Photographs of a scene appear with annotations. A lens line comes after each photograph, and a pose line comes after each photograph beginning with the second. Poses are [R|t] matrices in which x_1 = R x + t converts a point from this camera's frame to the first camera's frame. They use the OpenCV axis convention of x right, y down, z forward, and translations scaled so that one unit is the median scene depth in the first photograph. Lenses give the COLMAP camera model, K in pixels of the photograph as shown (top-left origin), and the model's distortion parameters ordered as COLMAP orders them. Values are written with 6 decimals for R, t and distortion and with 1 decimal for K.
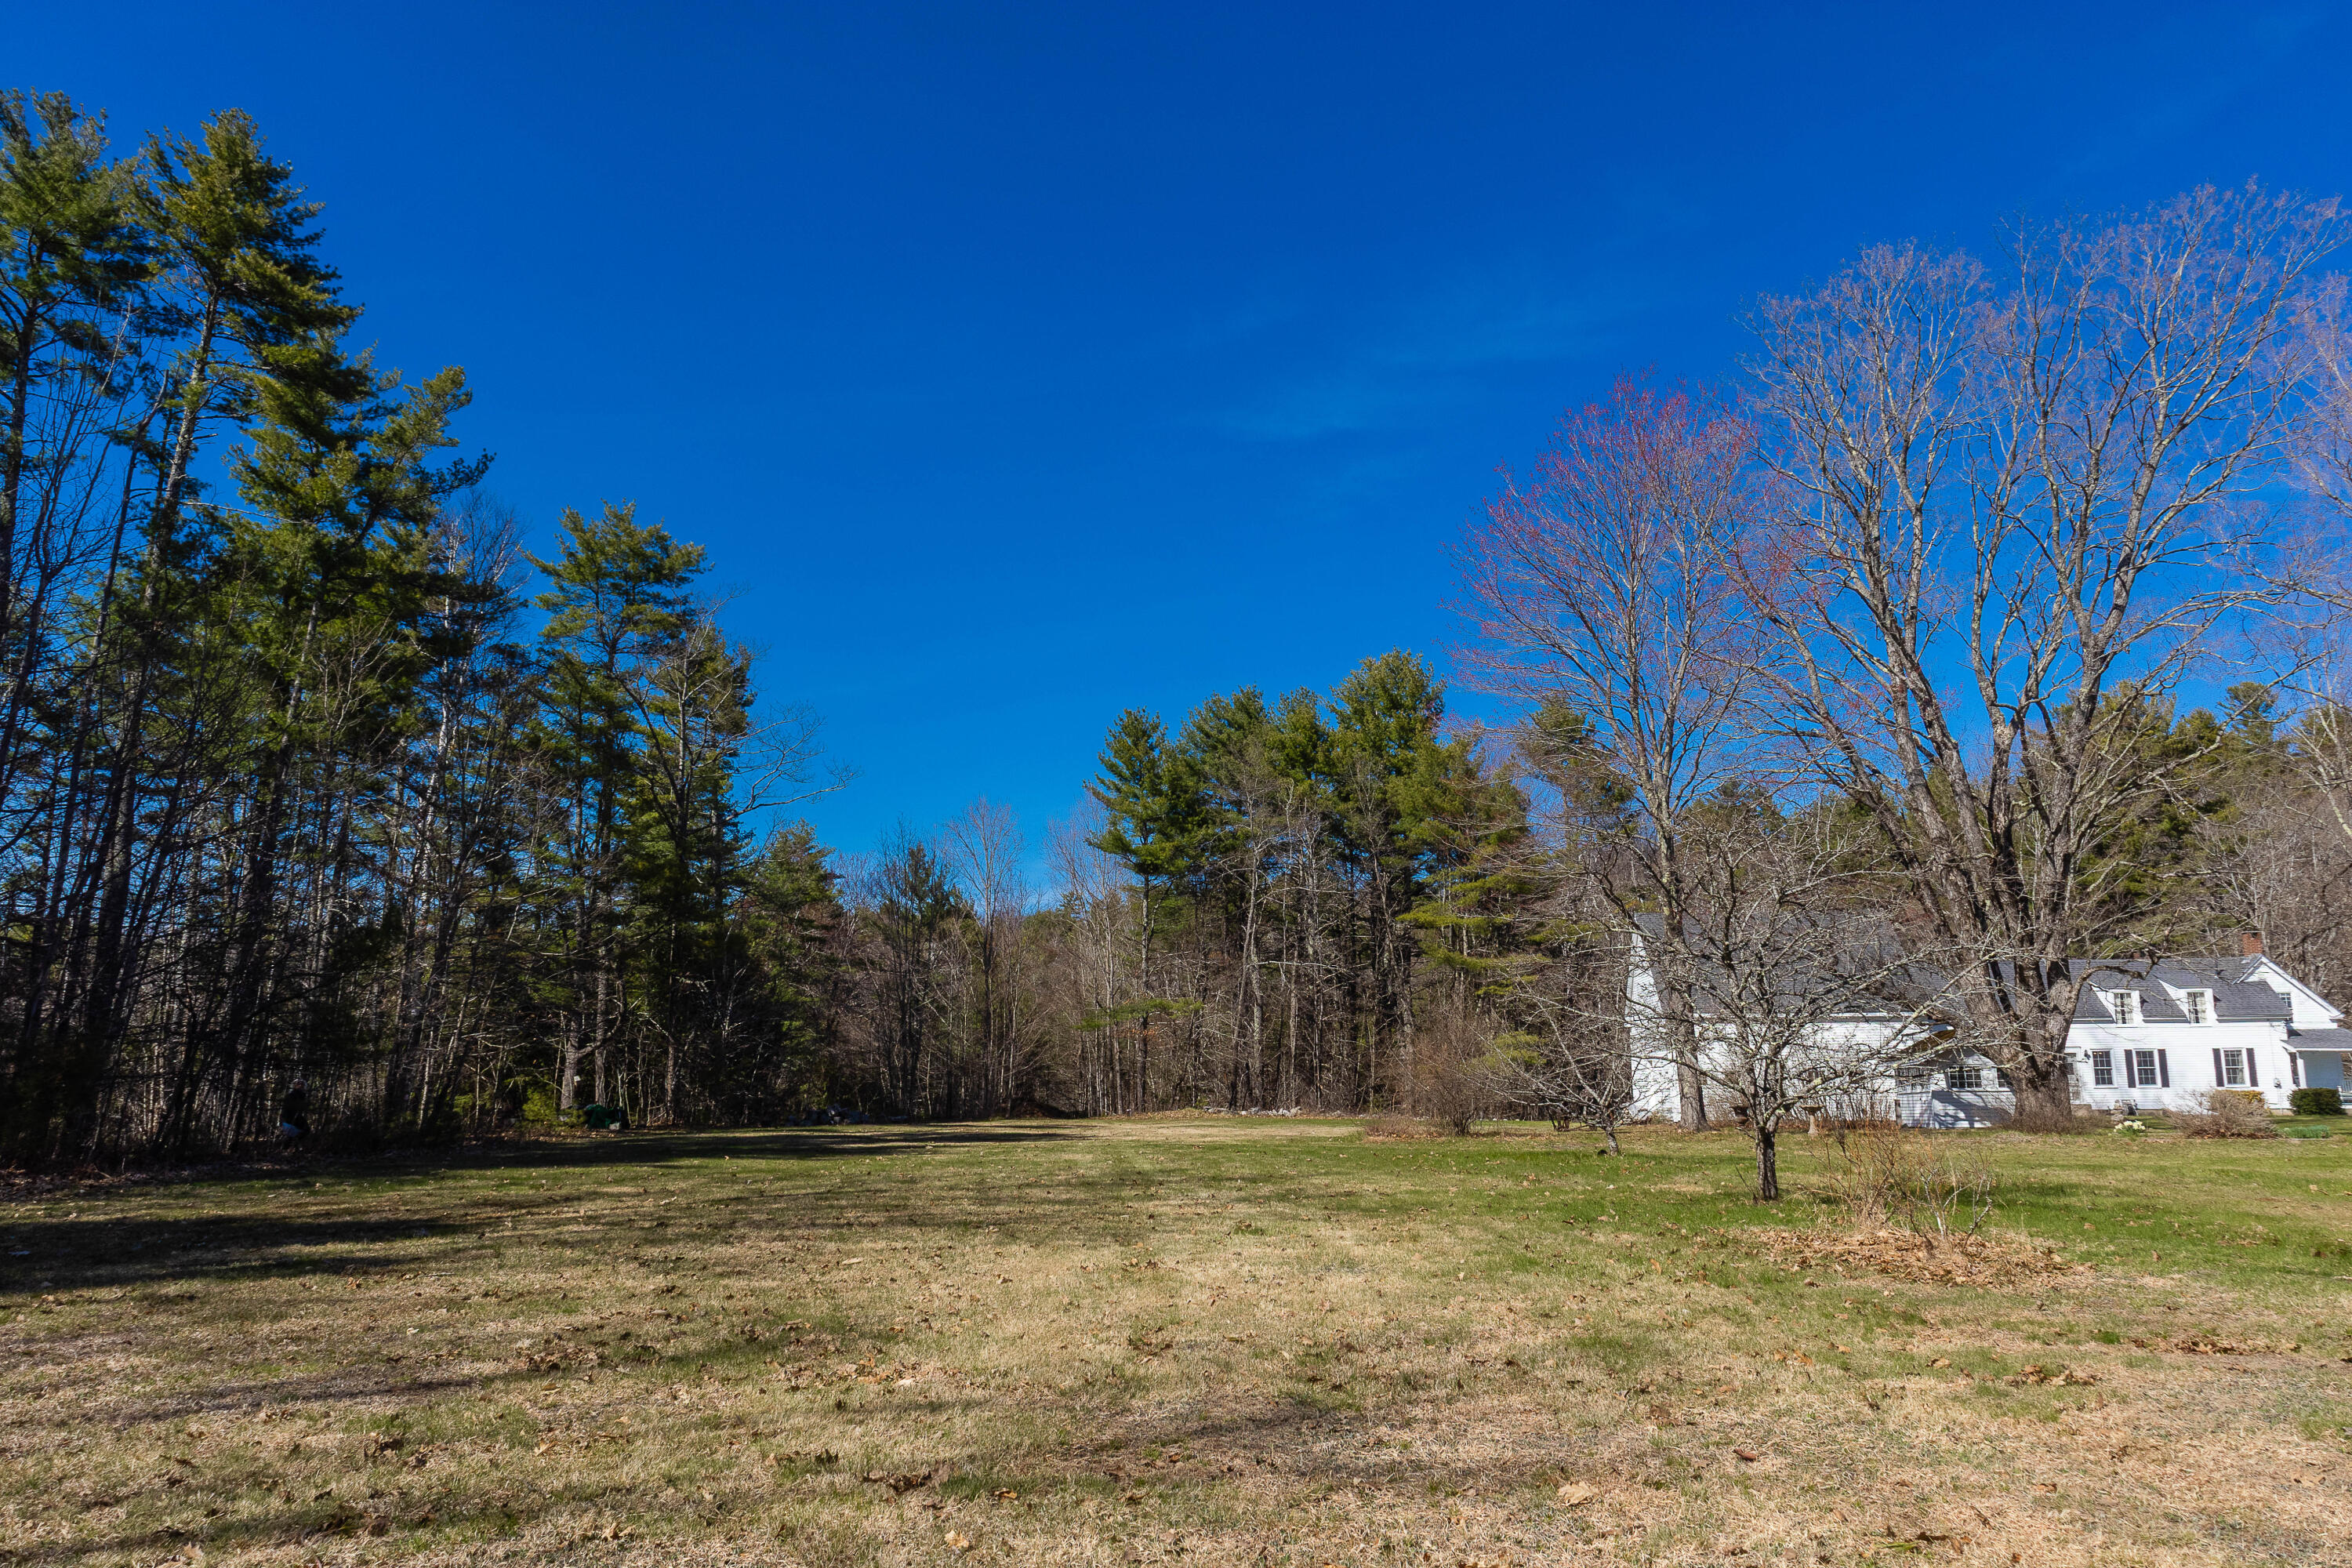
lens RADIAL K [[1630.6, 0, 1176.0], [0, 1630.6, 784.0], [0, 0, 1]] dist [0.010201, 0.002927]
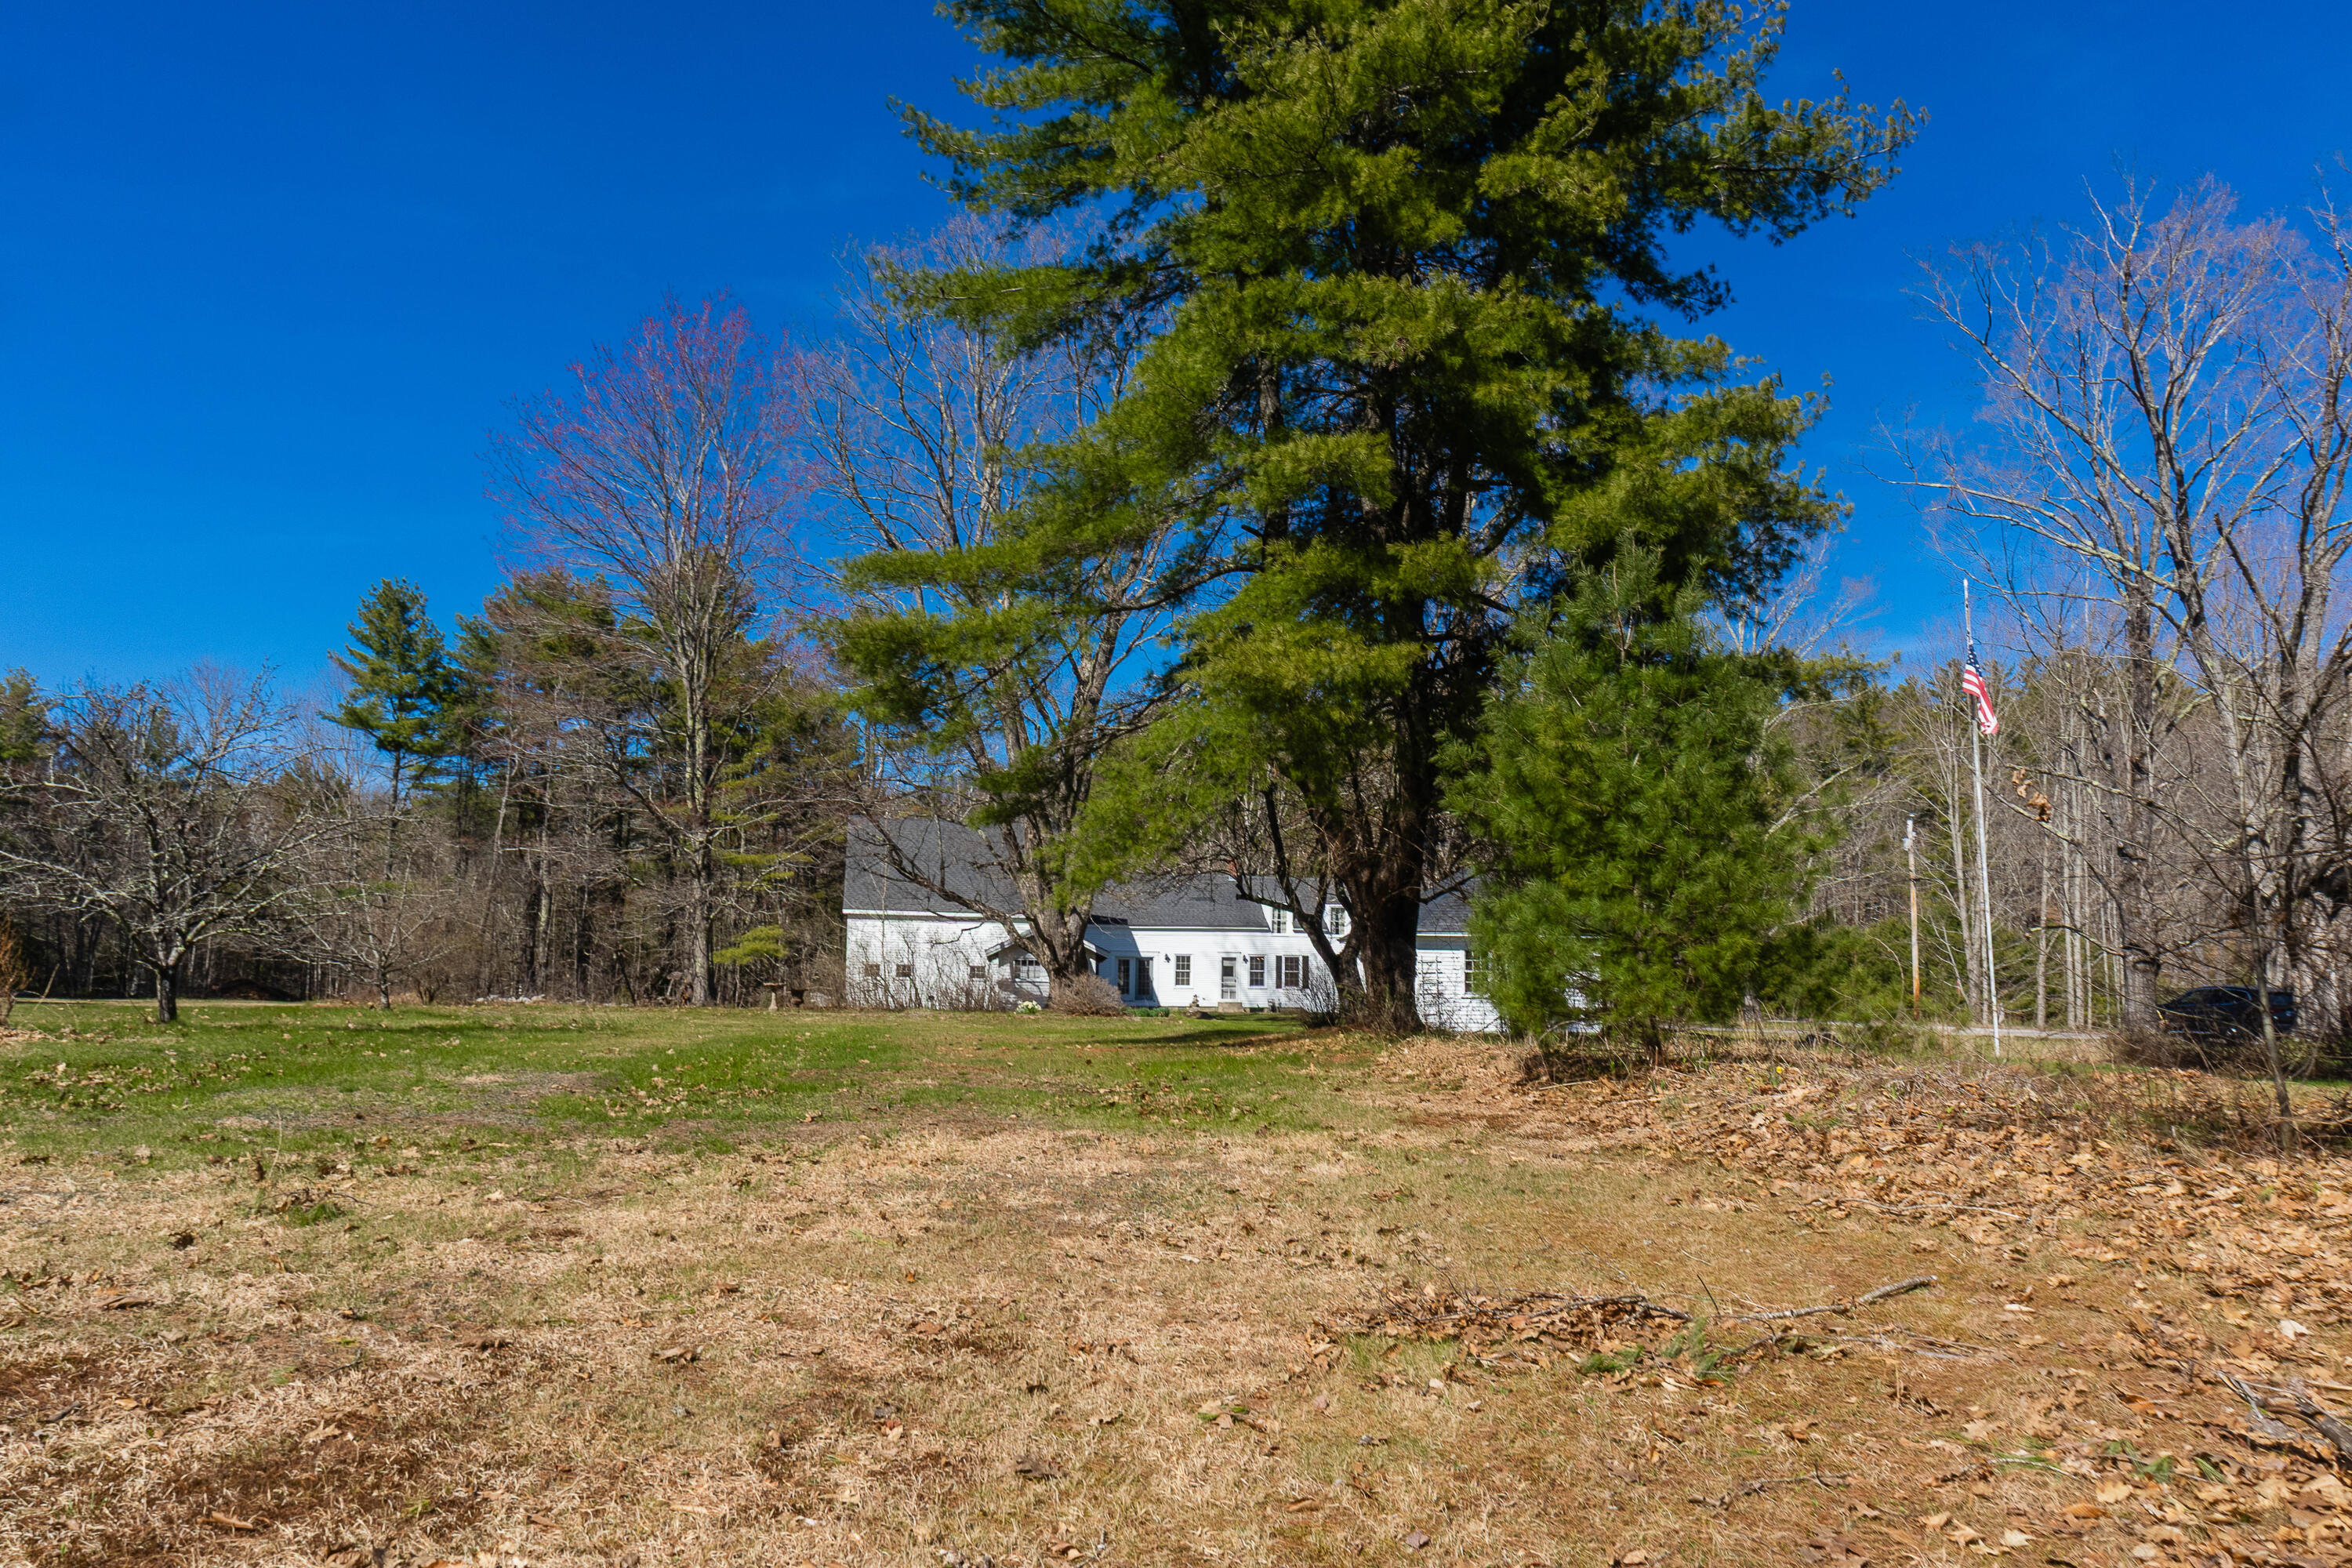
lens RADIAL K [[1630.6, 0, 1176.0], [0, 1630.6, 784.0], [0, 0, 1]] dist [0.010201, 0.002927]
pose [[0.964884, 0.056939, 0.256431, 0.212705], [-0.071230, 0.996362, 0.046786, -0.005423], [-0.252834, -0.063409, 0.965430, -0.073738]]
